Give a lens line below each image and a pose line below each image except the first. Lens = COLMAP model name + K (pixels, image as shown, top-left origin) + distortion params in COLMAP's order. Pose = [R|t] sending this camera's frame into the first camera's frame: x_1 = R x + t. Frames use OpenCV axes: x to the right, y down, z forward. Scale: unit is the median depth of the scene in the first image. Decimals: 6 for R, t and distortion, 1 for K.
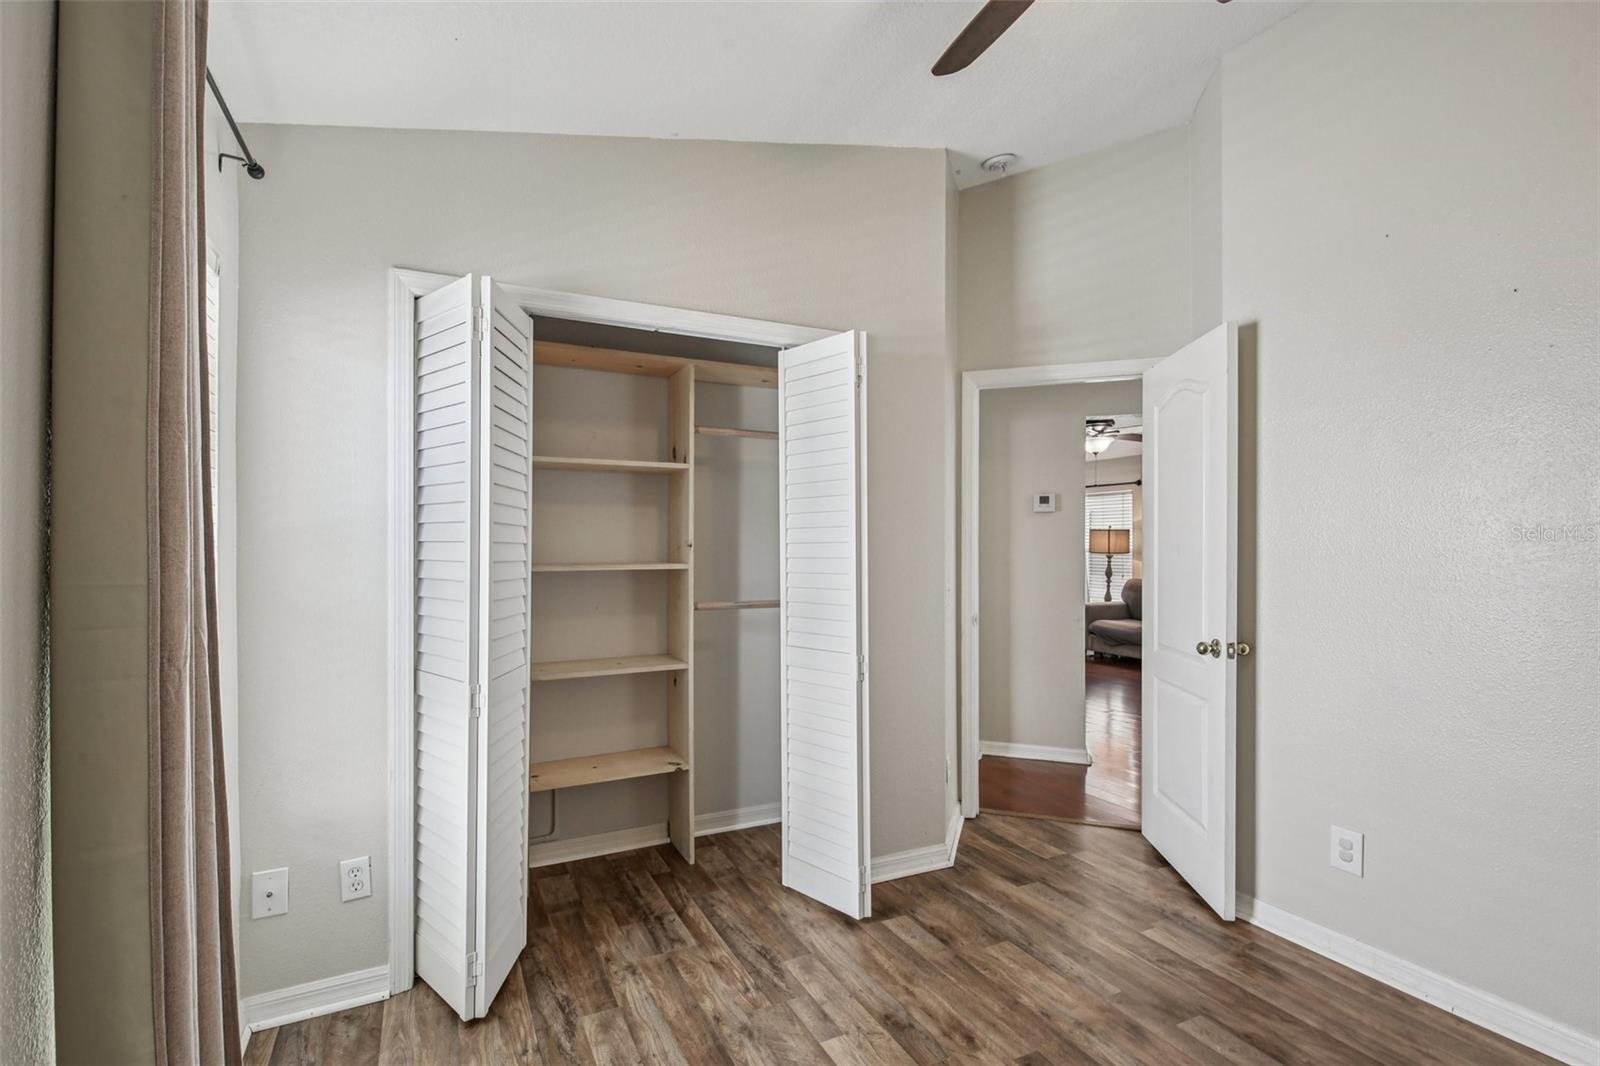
lens RADIAL K [[744.5, 0, 810.2], [0, 744.5, 541.7], [0, 0, 1]] dist [0.007673, -0.000024]
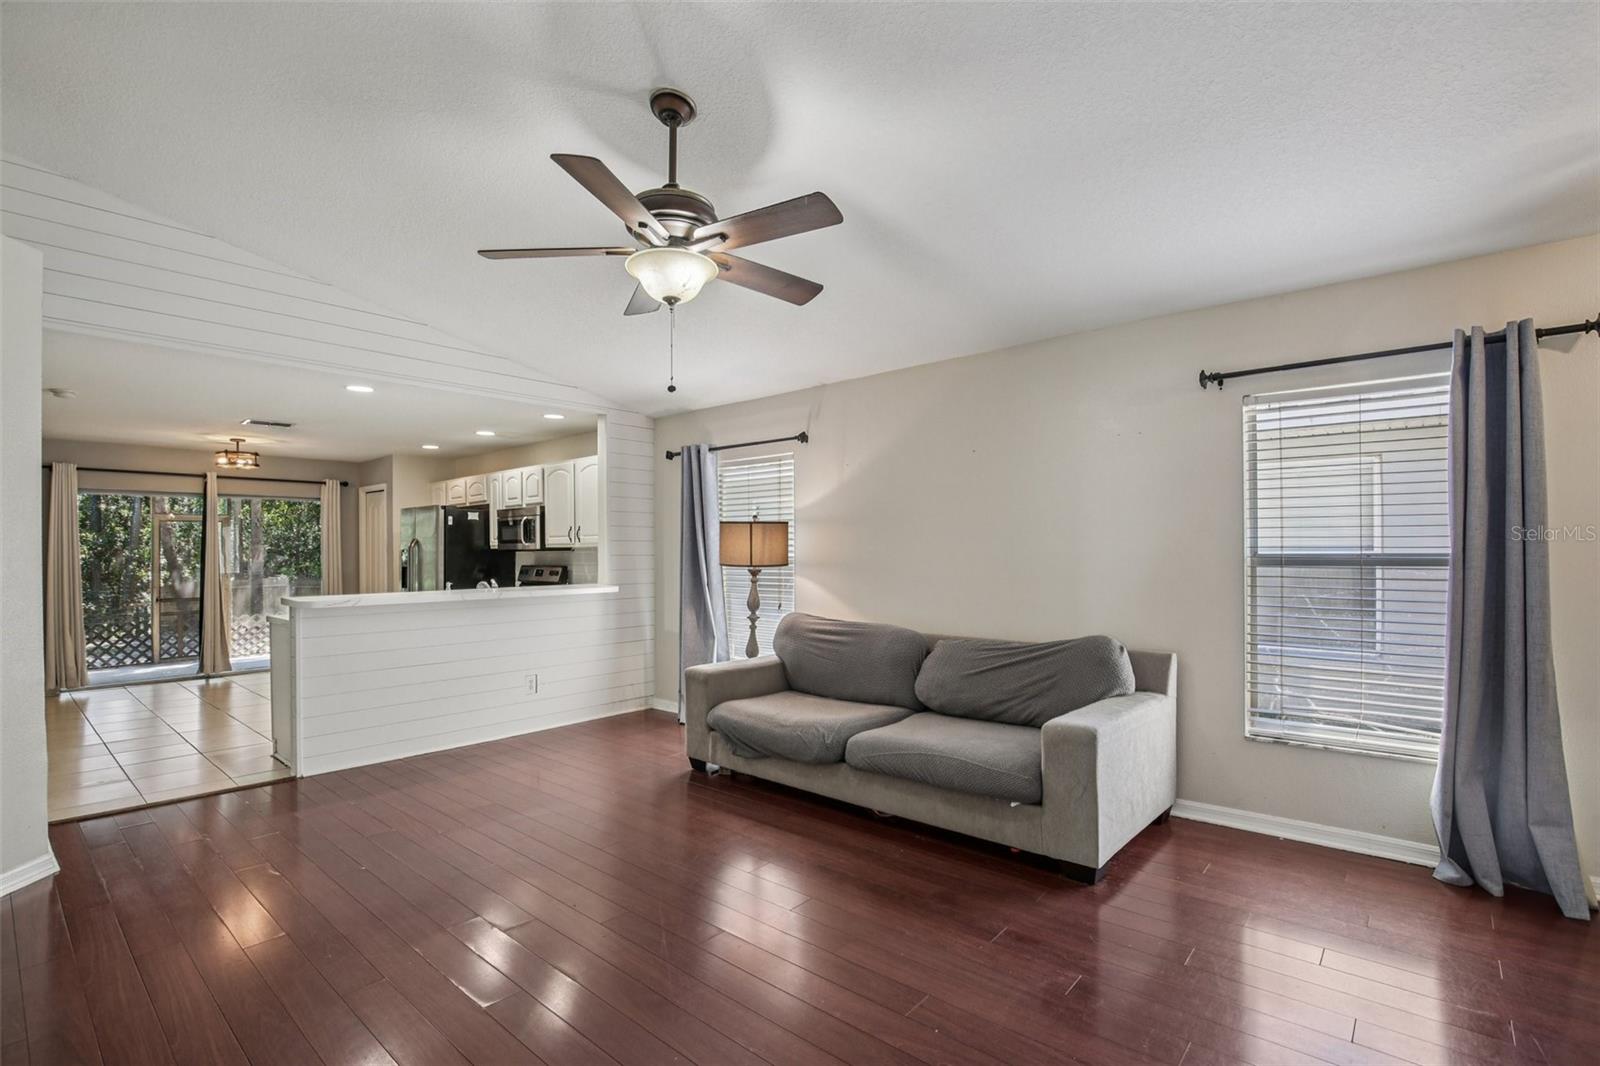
lens RADIAL K [[744.5, 0, 798.5], [0, 744.5, 538.7], [0, 0, 1]] dist [0.007673, -0.000024]
pose [[0.926998, -0.010645, 0.374915, 0.372514], [0.010219, 0.999943, 0.003125, -0.009456], [-0.374927, 0.000934, 0.927054, 0.792742]]
